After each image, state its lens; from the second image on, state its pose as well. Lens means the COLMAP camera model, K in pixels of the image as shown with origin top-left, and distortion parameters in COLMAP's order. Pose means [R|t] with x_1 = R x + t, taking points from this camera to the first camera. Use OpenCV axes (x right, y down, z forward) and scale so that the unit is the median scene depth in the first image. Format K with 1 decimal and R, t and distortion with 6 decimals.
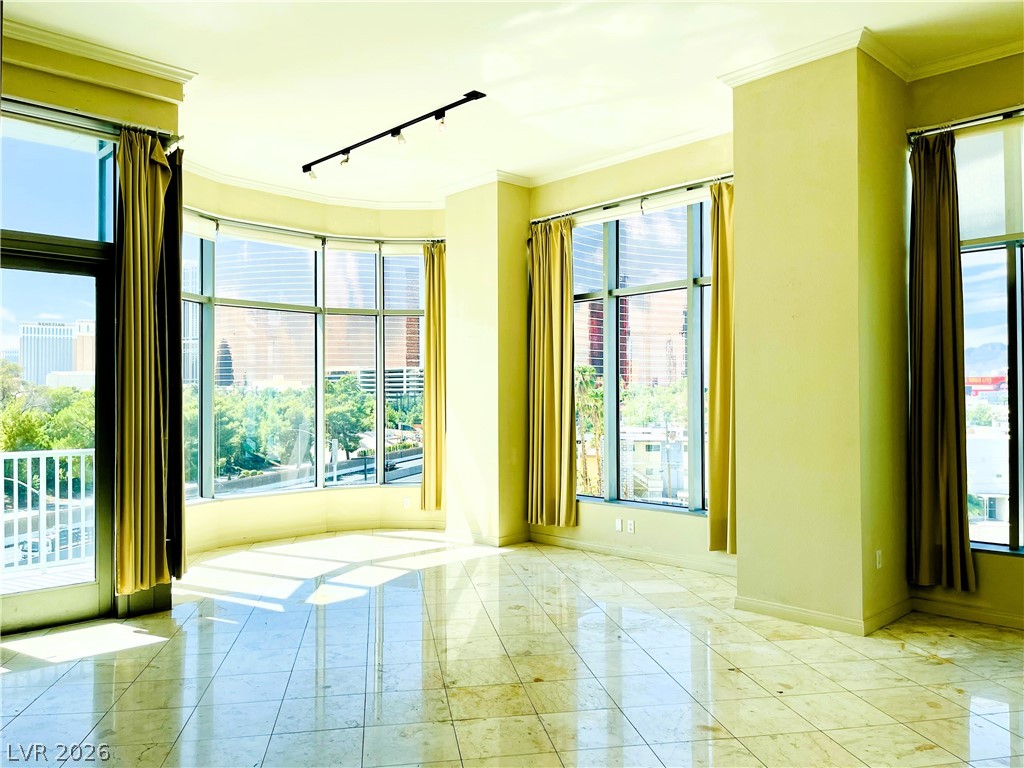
lens RADIAL K [[773.4, 0, 509.4], [0, 773.4, 386.0], [0, 0, 1]] dist [0.049646, -0.067216]
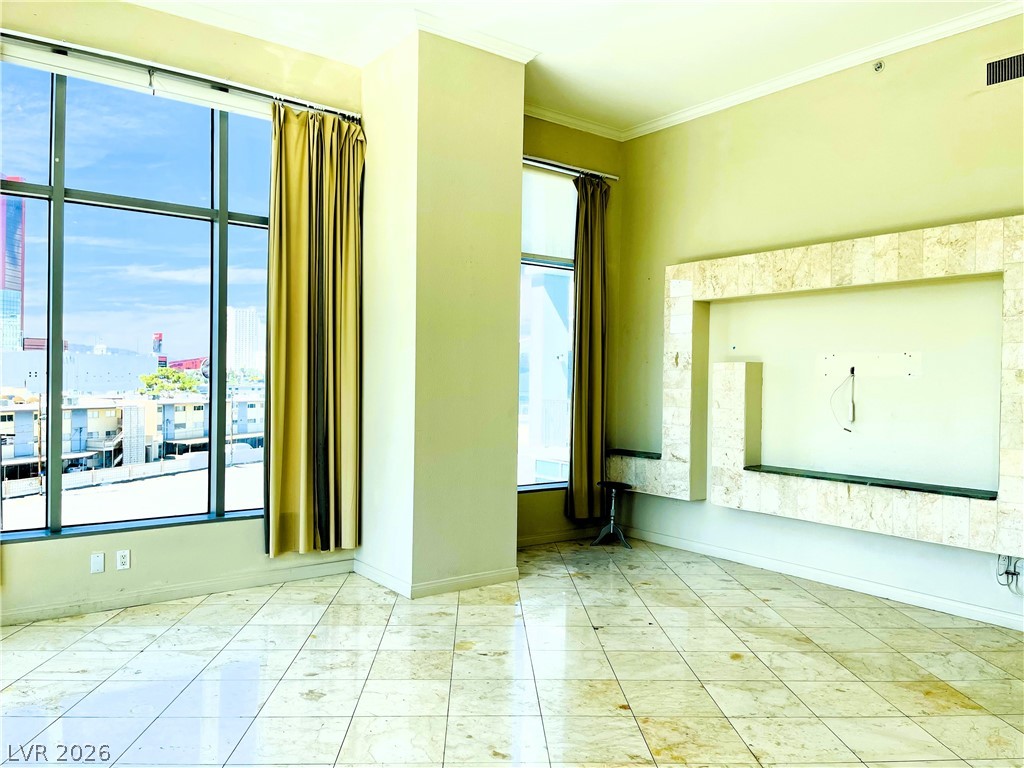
lens RADIAL K [[773.4, 0, 517.0], [0, 773.4, 387.8], [0, 0, 1]] dist [0.049646, -0.067216]
pose [[0.123942, -0.006451, 0.992268, -0.637485], [-0.032541, 0.999415, 0.010562, 0.022105], [-0.991756, -0.033599, 0.123660, 0.805633]]
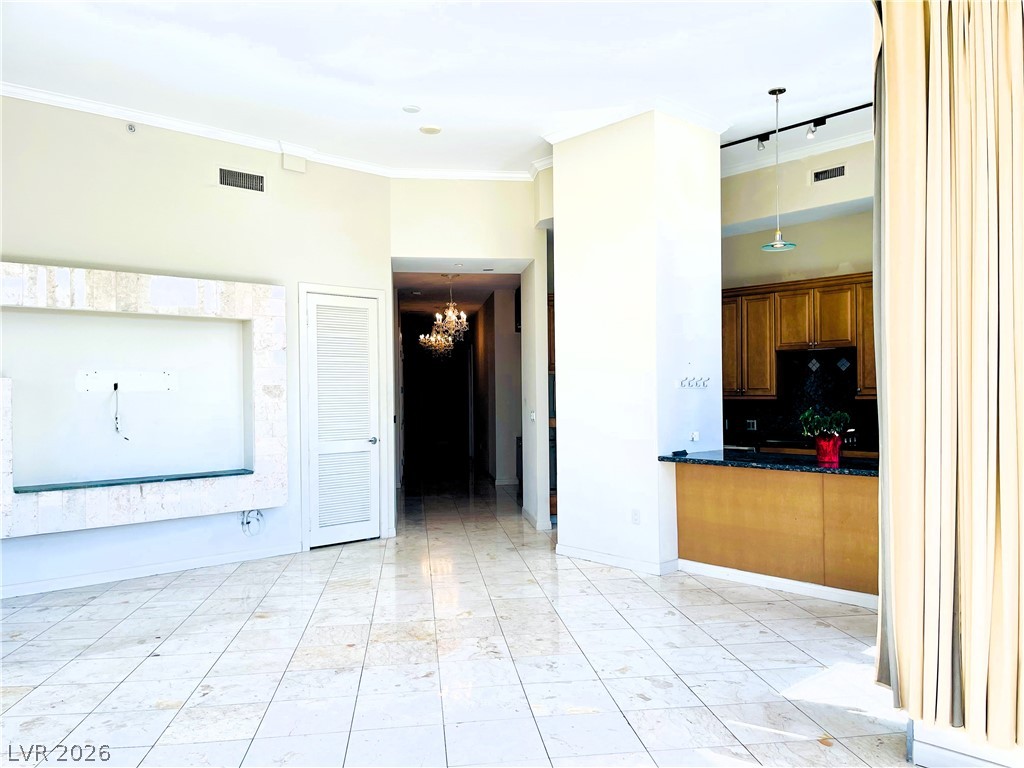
lens RADIAL K [[773.4, 0, 520.8], [0, 773.4, 385.3], [0, 0, 1]] dist [0.049646, -0.067216]
pose [[-0.999346, 0.015496, 0.032675, -0.192572], [0.014639, 0.999546, -0.026322, 0.033760], [-0.033068, -0.025826, -0.999119, 1.653384]]
